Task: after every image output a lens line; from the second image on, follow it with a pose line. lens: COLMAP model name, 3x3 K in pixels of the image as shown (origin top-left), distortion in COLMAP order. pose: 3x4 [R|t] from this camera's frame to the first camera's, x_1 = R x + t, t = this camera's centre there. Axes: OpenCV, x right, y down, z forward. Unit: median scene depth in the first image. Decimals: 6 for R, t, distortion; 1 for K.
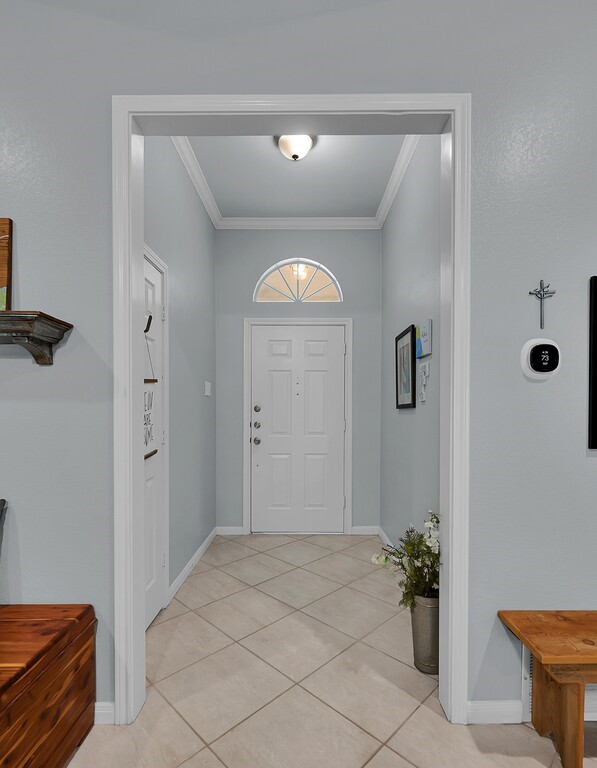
lens RADIAL K [[401.0, 0, 300.3], [0, 401.0, 416.5], [0, 0, 1]] dist [-0.000016, -0.000113]
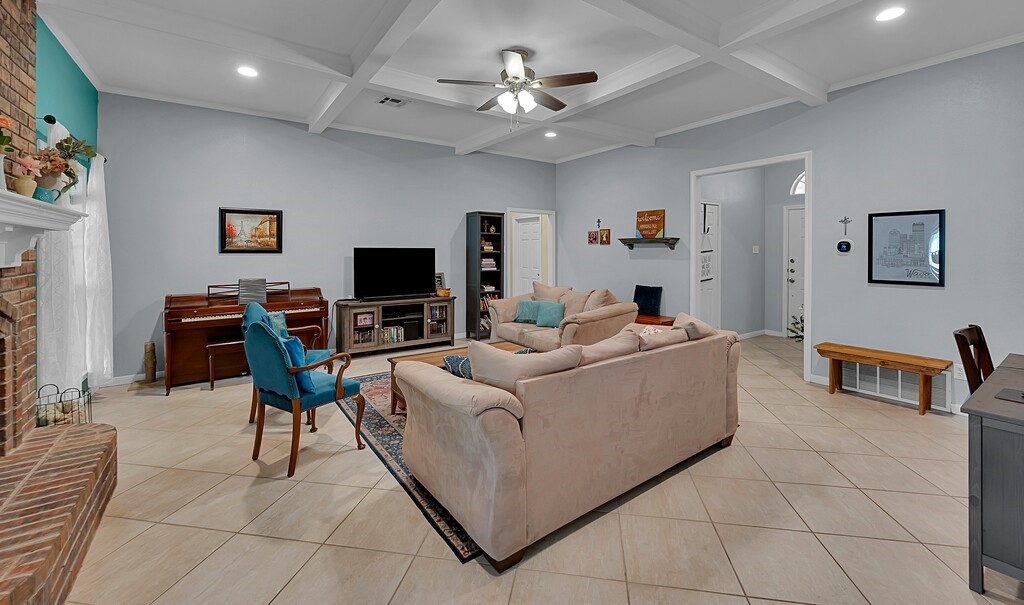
lens RADIAL K [[418.8, 0, 512.7], [0, 418.8, 254.9], [0, 0, 1]] dist [0.000519, 0.000019]
pose [[0.578979, 0.004552, -0.815330, 1.538683], [-0.013831, 0.999895, -0.004239, -0.051032], [0.815225, 0.013731, 0.578981, -2.253667]]
